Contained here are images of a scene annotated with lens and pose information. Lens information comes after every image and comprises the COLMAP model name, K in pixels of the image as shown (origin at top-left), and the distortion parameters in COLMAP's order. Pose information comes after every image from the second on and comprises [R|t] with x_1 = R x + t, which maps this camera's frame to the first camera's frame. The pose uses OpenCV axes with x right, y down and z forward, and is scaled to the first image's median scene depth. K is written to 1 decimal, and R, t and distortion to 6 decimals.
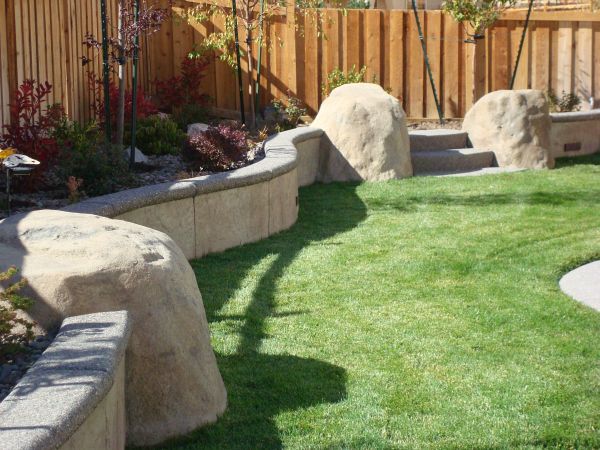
lens RADIAL K [[1457.3, 0, 300.9], [0, 1457.3, 226.4], [0, 0, 1]] dist [0.481243, 0.000000]
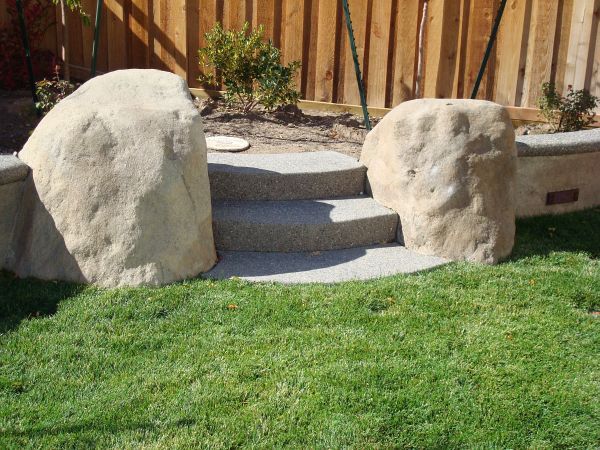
lens RADIAL K [[920.2, 0, 299.1], [0, 920.2, 224.1], [0, 0, 1]] dist [0.082266, 0.000000]
pose [[0.983300, 0.094694, -0.155415, 0.148140], [-0.071704, 0.986476, 0.147391, -0.094555], [0.167270, -0.133786, 0.976792, 0.668491]]
